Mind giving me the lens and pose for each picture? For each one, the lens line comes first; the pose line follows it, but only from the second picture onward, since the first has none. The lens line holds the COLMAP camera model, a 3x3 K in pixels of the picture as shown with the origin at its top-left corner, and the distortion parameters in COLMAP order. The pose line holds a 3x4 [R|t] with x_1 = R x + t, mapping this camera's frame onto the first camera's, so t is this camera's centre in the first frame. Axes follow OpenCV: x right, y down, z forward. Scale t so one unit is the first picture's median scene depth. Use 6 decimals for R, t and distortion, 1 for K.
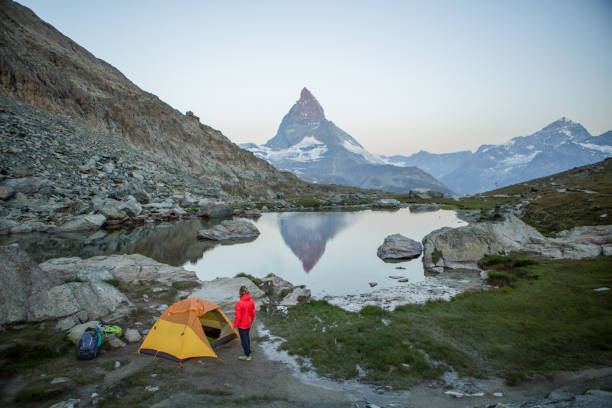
lens RADIAL K [[397.4, 0, 305.9], [0, 397.4, 207.8], [0, 0, 1]] dist [-0.071474, 0.030627]
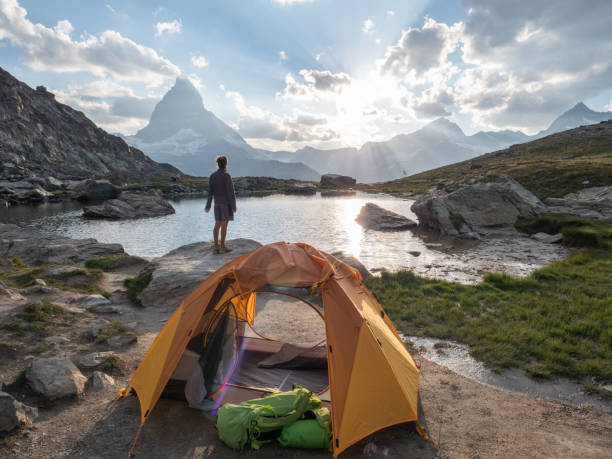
lens RADIAL K [[421.6, 0, 288.9], [0, 421.6, 226.1], [0, 0, 1]] dist [-0.029665, 0.001638]
pose [[0.969119, -0.017938, 0.245941, -0.077165], [0.007165, 0.998978, 0.044629, 0.043979], [-0.246490, -0.041489, 0.968257, 0.144657]]
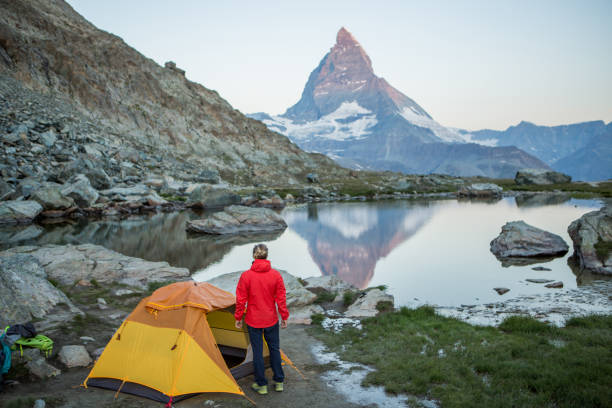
lens RADIAL K [[598.6, 0, 311.9], [0, 598.6, 210.2], [0, 0, 1]] dist [-0.024417, 0.000000]
pose [[0.998564, -0.001291, -0.053553, -0.020493], [0.001207, 0.999998, -0.001616, 0.030582], [0.053555, 0.001549, 0.998564, 0.052817]]
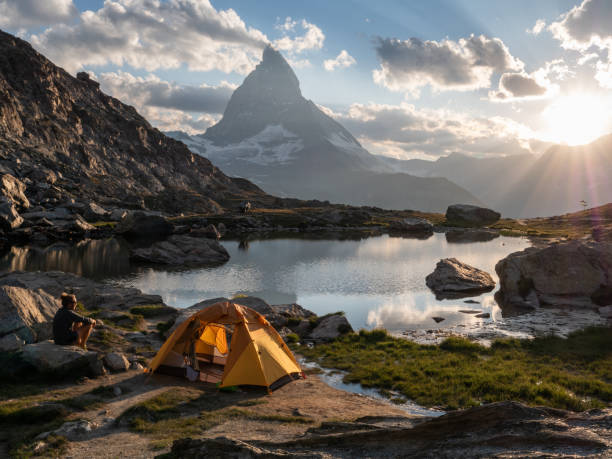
lens RADIAL K [[642.0, 0, 300.0], [0, 642.0, 231.1], [0, 0, 1]] dist [0.013700, 0.000000]
pose [[0.998112, 0.027672, 0.054832, -0.045846], [-0.026853, 0.999517, -0.015615, 0.026846], [-0.055238, 0.014113, 0.998373, -0.018261]]
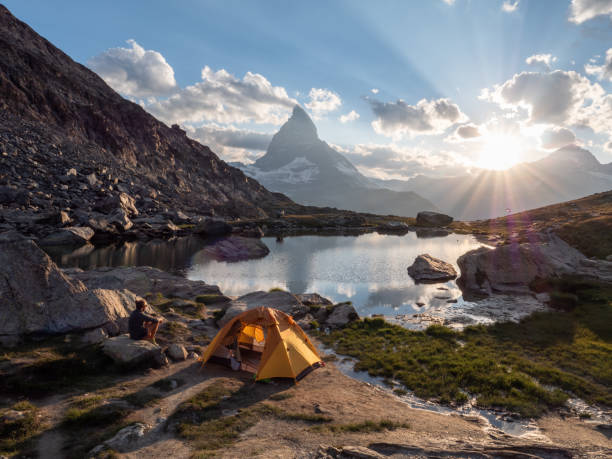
lens RADIAL K [[421.6, 0, 303.2], [0, 421.6, 229.9], [0, 0, 1]] dist [-0.029665, 0.001638]
pose [[0.999397, 0.027055, 0.021781, -0.045237], [-0.026896, 0.999610, -0.007542, 0.015101], [-0.021976, 0.006951, 0.999734, 0.022188]]
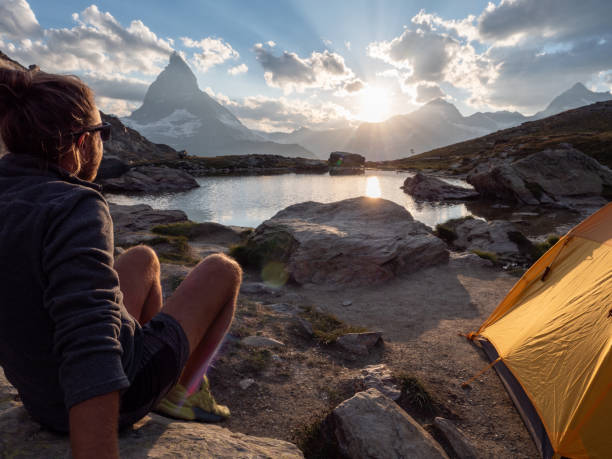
lens RADIAL K [[421.6, 0, 285.6], [0, 421.6, 222.3], [0, 0, 1]] dist [-0.029665, 0.001638]
pose [[0.967902, -0.028910, 0.249658, -0.113417], [0.009620, 0.996896, 0.078144, 0.054722], [-0.251142, -0.073234, 0.965176, 0.197035]]
